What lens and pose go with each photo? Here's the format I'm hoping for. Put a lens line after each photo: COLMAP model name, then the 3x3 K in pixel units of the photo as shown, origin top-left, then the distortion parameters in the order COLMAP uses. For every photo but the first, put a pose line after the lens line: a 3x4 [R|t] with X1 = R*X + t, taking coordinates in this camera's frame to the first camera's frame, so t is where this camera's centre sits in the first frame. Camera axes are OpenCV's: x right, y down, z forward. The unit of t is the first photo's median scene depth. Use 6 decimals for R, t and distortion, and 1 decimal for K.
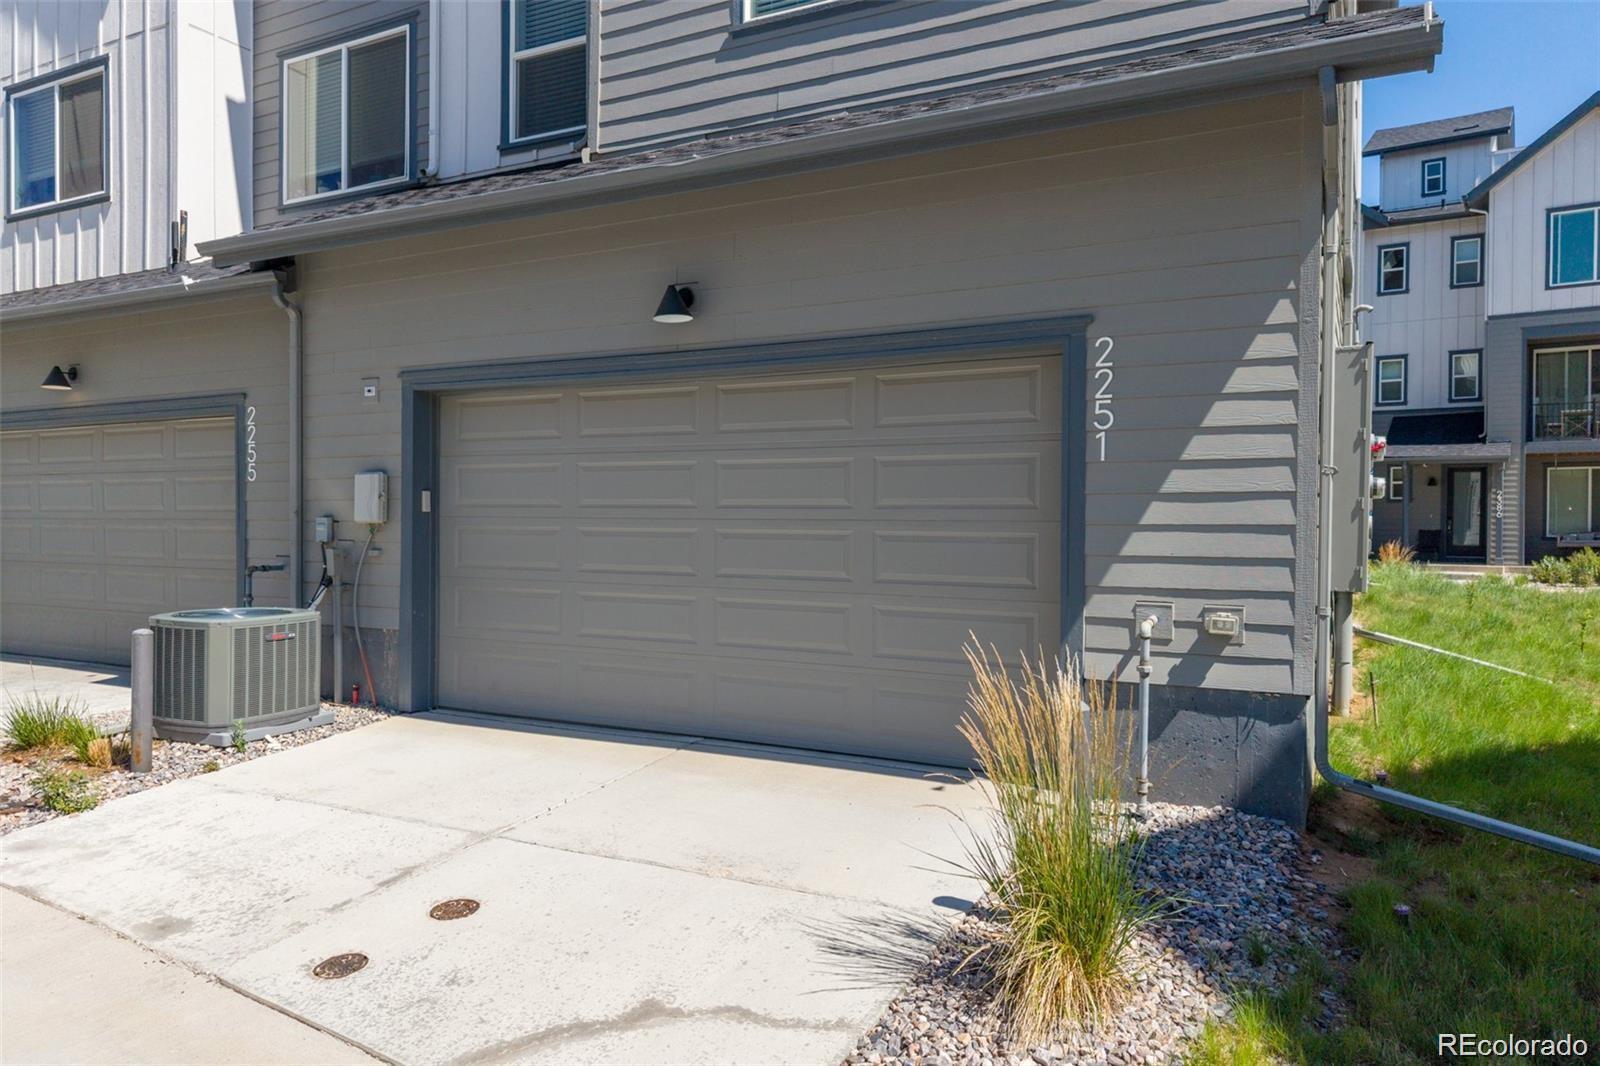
lens RADIAL K [[1067.0, 0, 792.2], [0, 1067.0, 529.5], [0, 0, 1]] dist [0.016781, -0.032790]
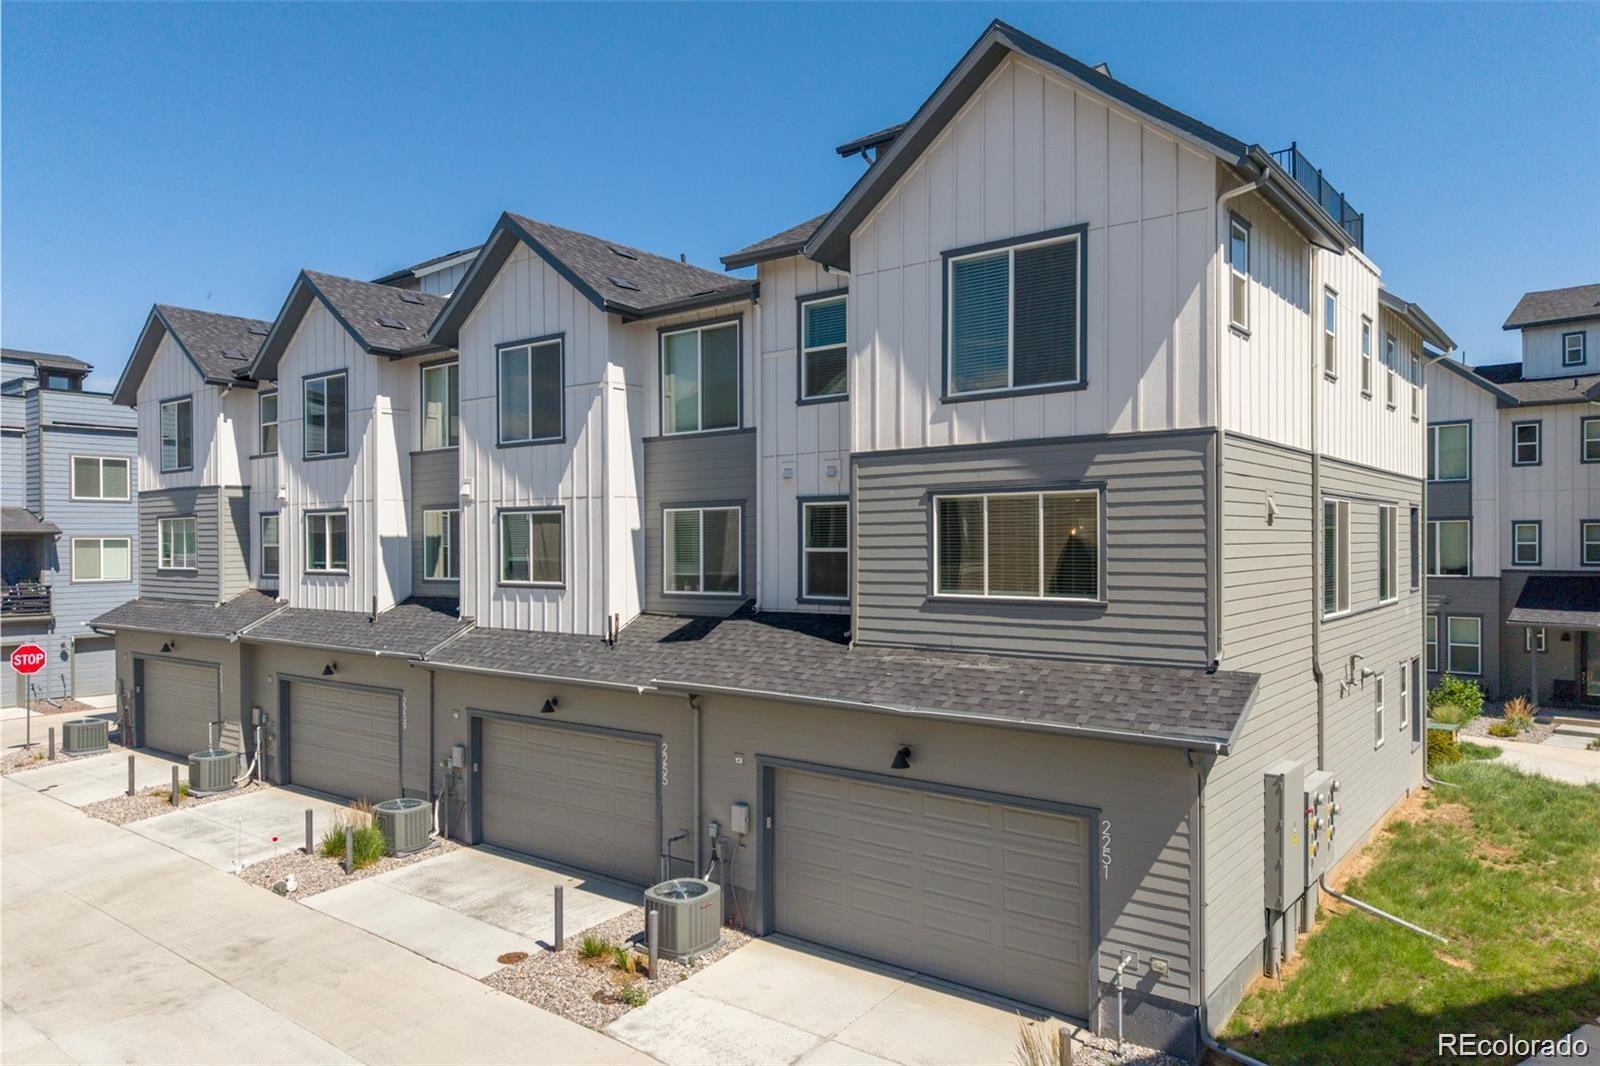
lens RADIAL K [[1074.4, 0, 796.3], [0, 1074.4, 525.2], [0, 0, 1]] dist [0.000210, -0.001805]
pose [[0.983620, -0.008436, -0.180057, 0.051286], [0.005114, 0.999808, -0.018906, -0.511011], [0.180182, 0.017676, 0.983474, -0.862172]]
